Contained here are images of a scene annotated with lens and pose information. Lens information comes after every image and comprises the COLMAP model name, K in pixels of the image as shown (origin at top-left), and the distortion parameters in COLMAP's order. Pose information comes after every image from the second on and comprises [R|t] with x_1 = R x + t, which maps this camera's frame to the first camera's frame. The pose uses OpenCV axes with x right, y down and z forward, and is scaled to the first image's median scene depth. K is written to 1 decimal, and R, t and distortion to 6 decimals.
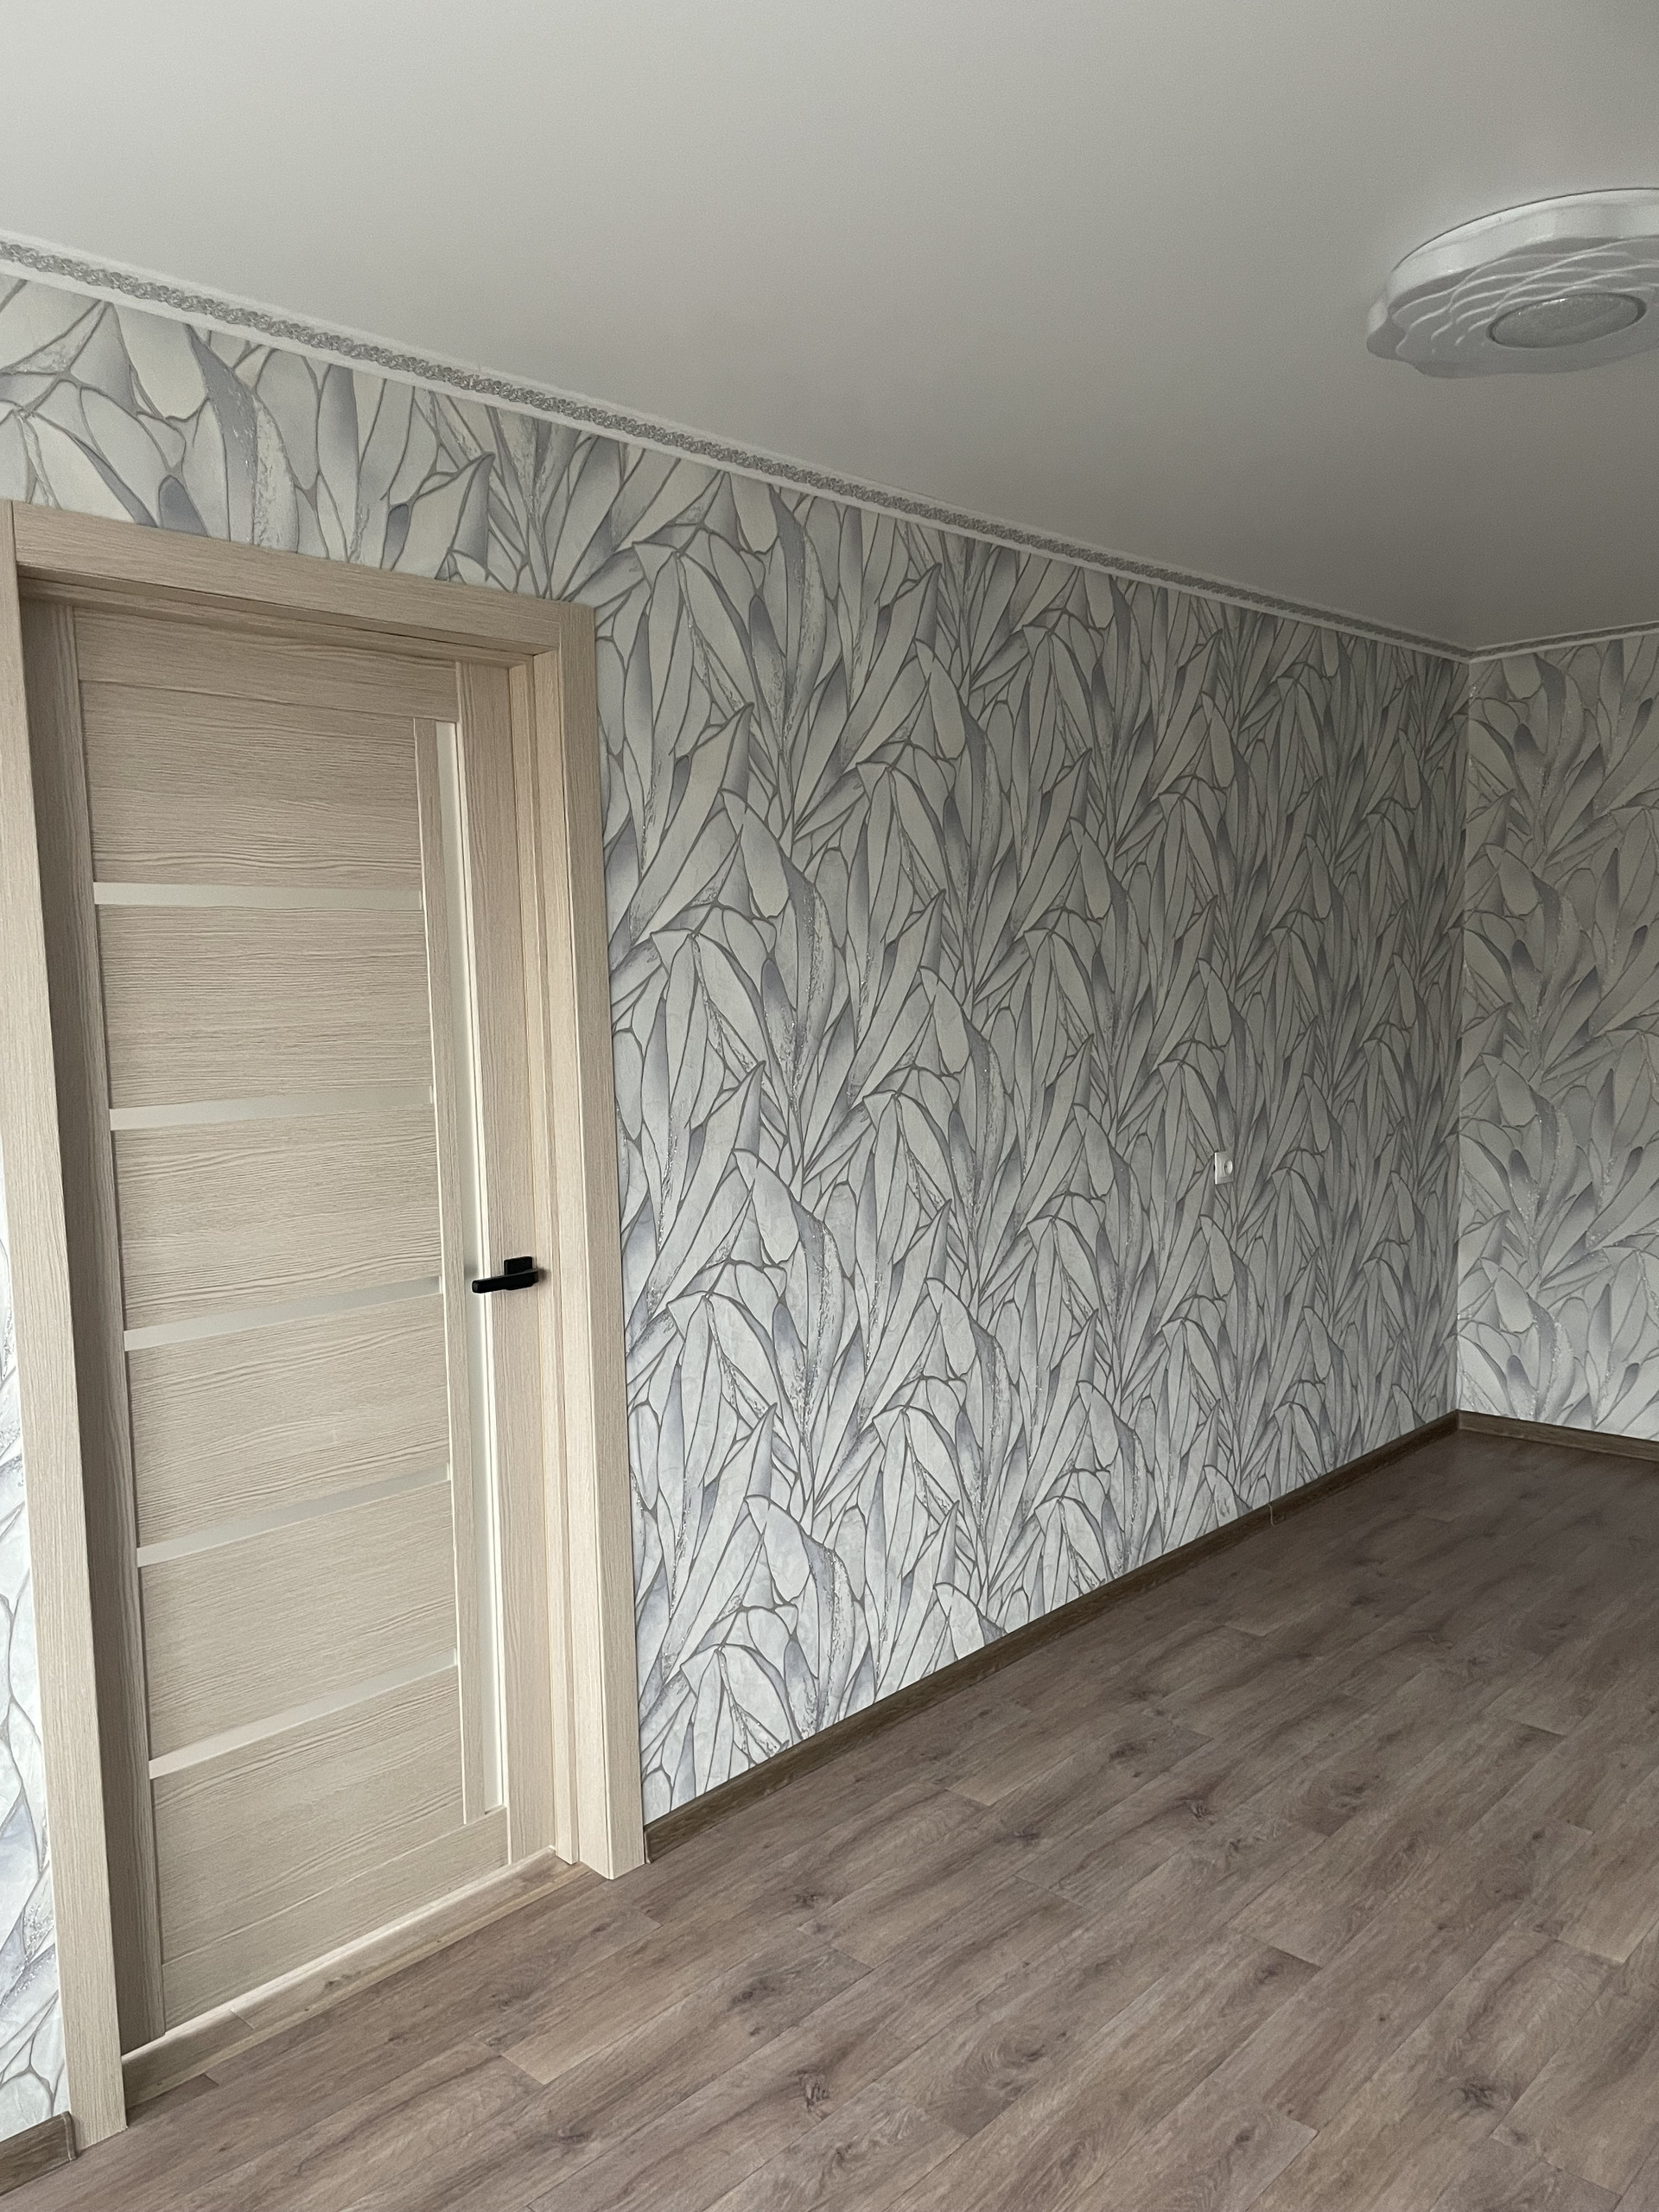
lens RADIAL K [[1673.8, 0, 832.0], [0, 1673.8, 1121.0], [0, 0, 1]] dist [0.119876, -0.135470]
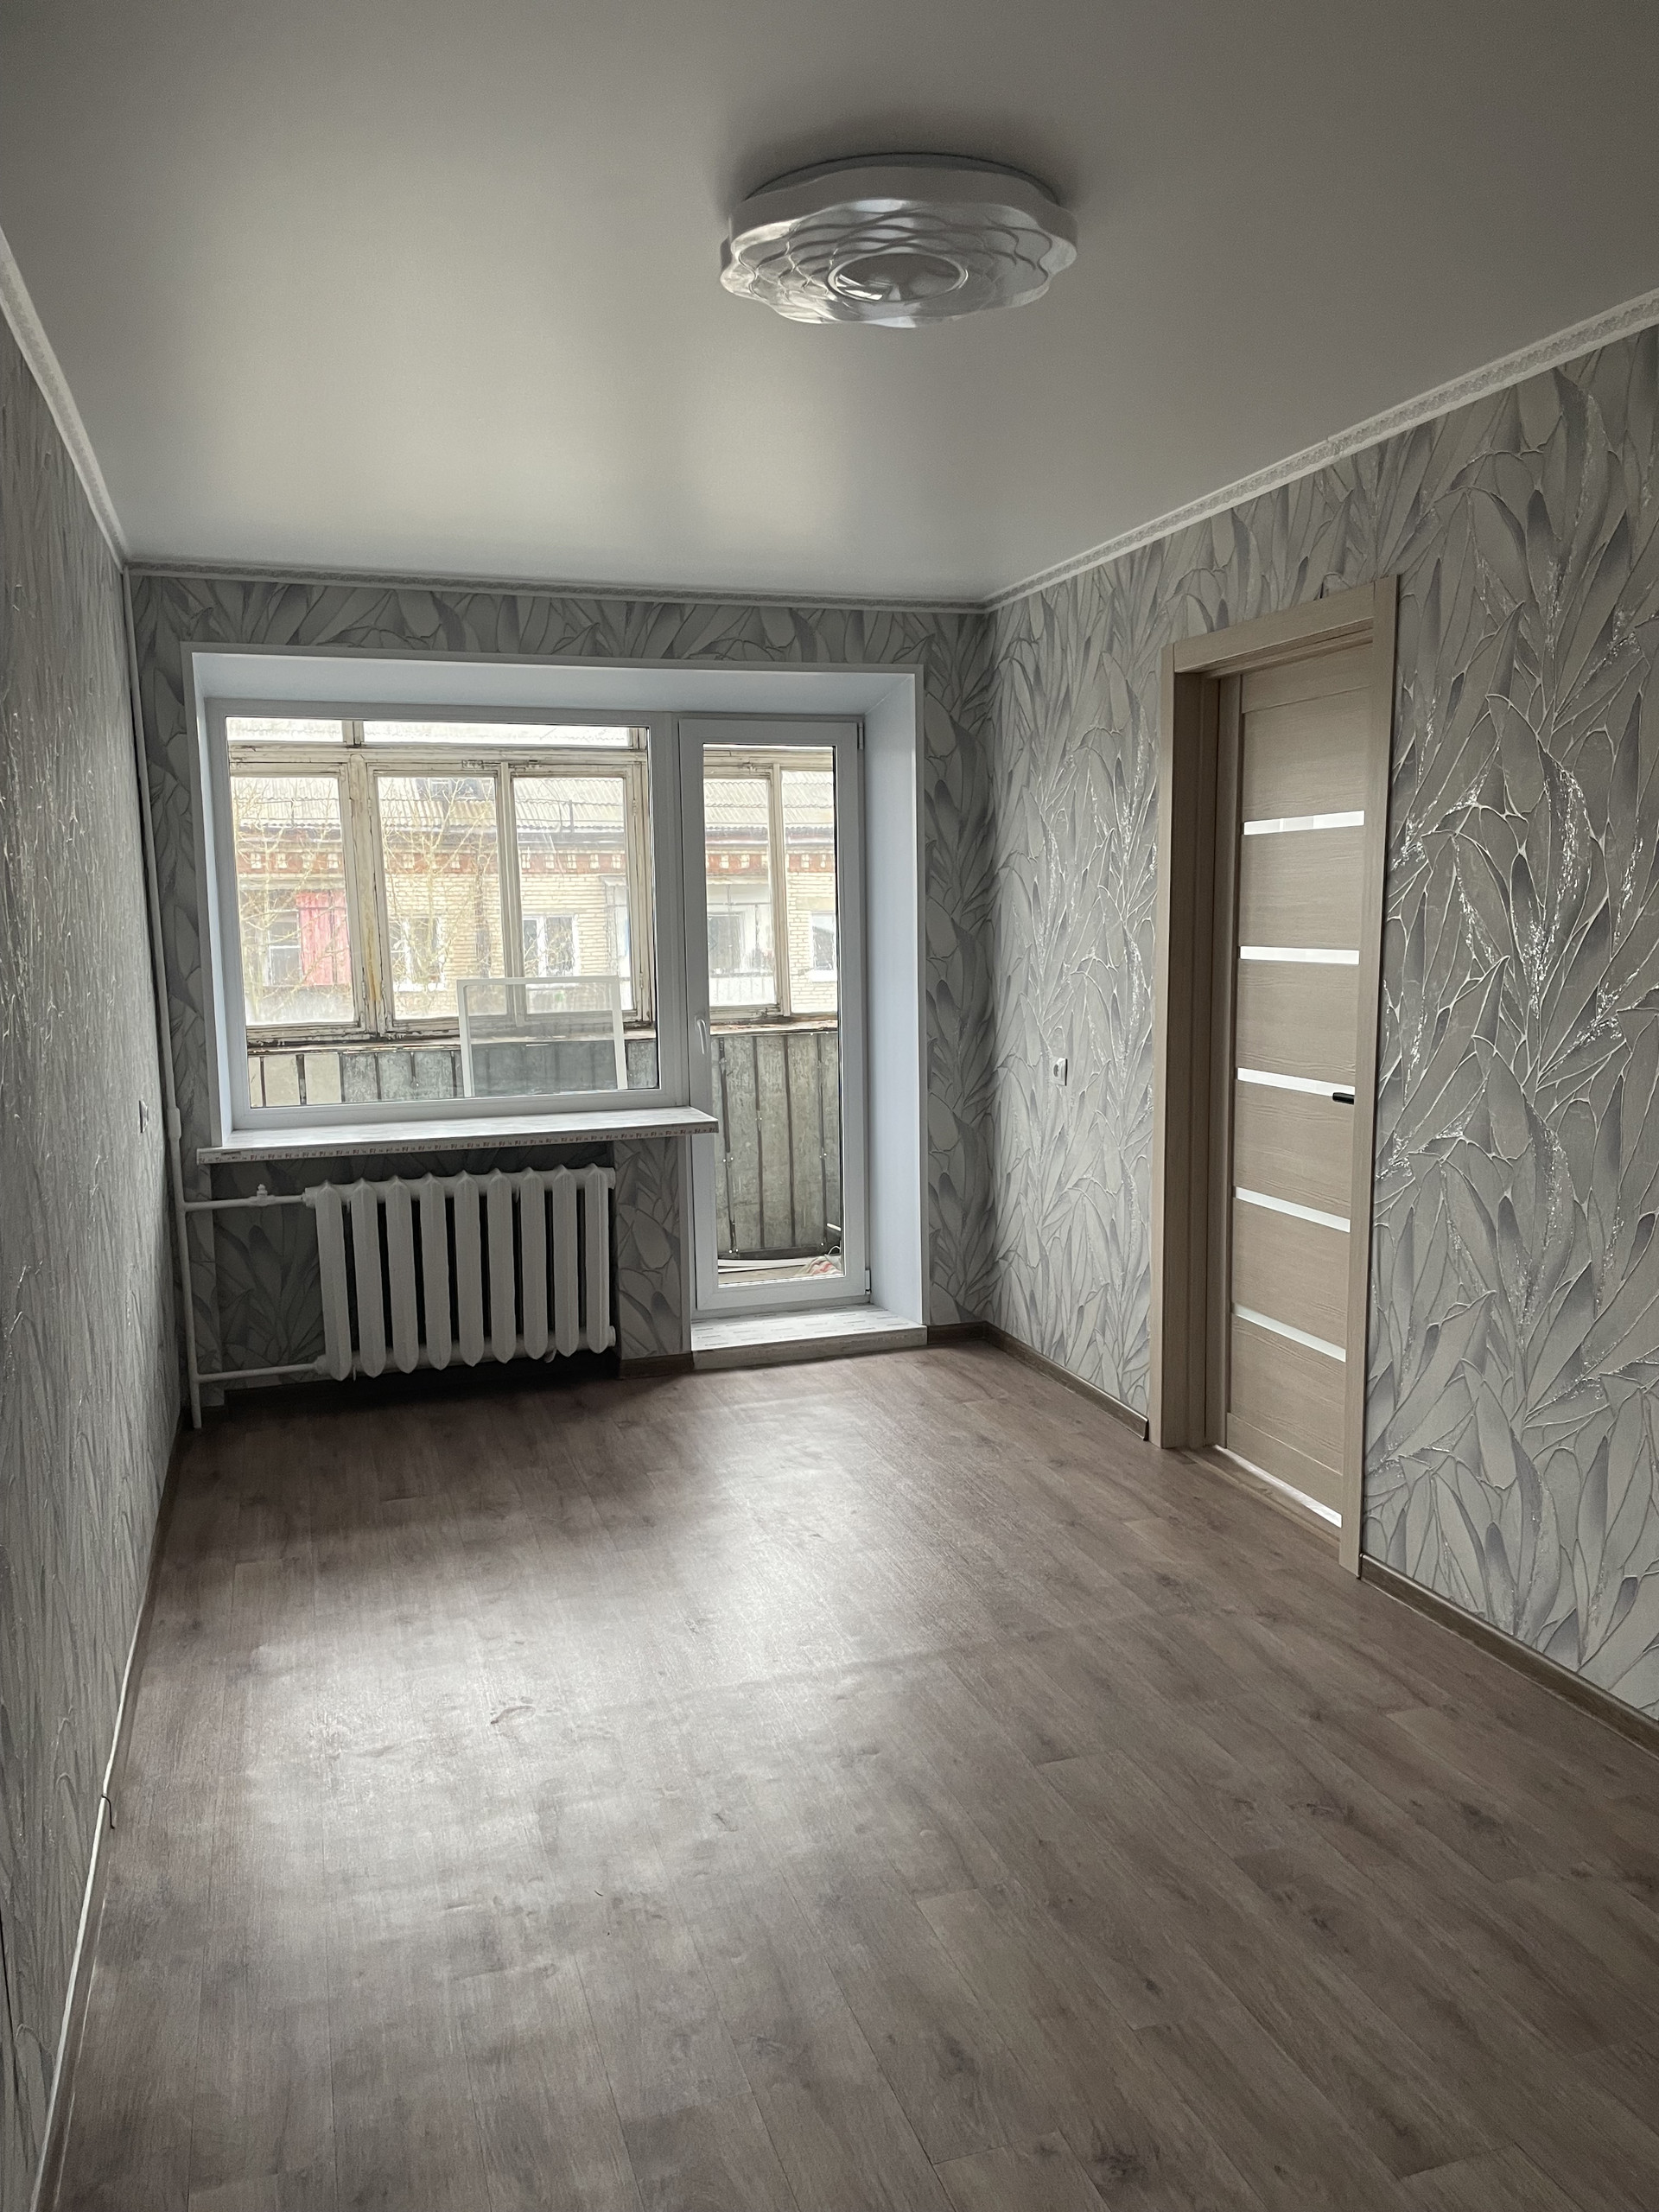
lens RADIAL K [[1663.4, 0, 826.6], [0, 1663.4, 1141.3], [0, 0, 1]] dist [0.091421, -0.104799]
pose [[-0.487880, 0.163848, -0.857395, 1.130301], [-0.039205, 0.977122, 0.209036, -0.135301], [0.872030, 0.135598, -0.470295, 1.215468]]
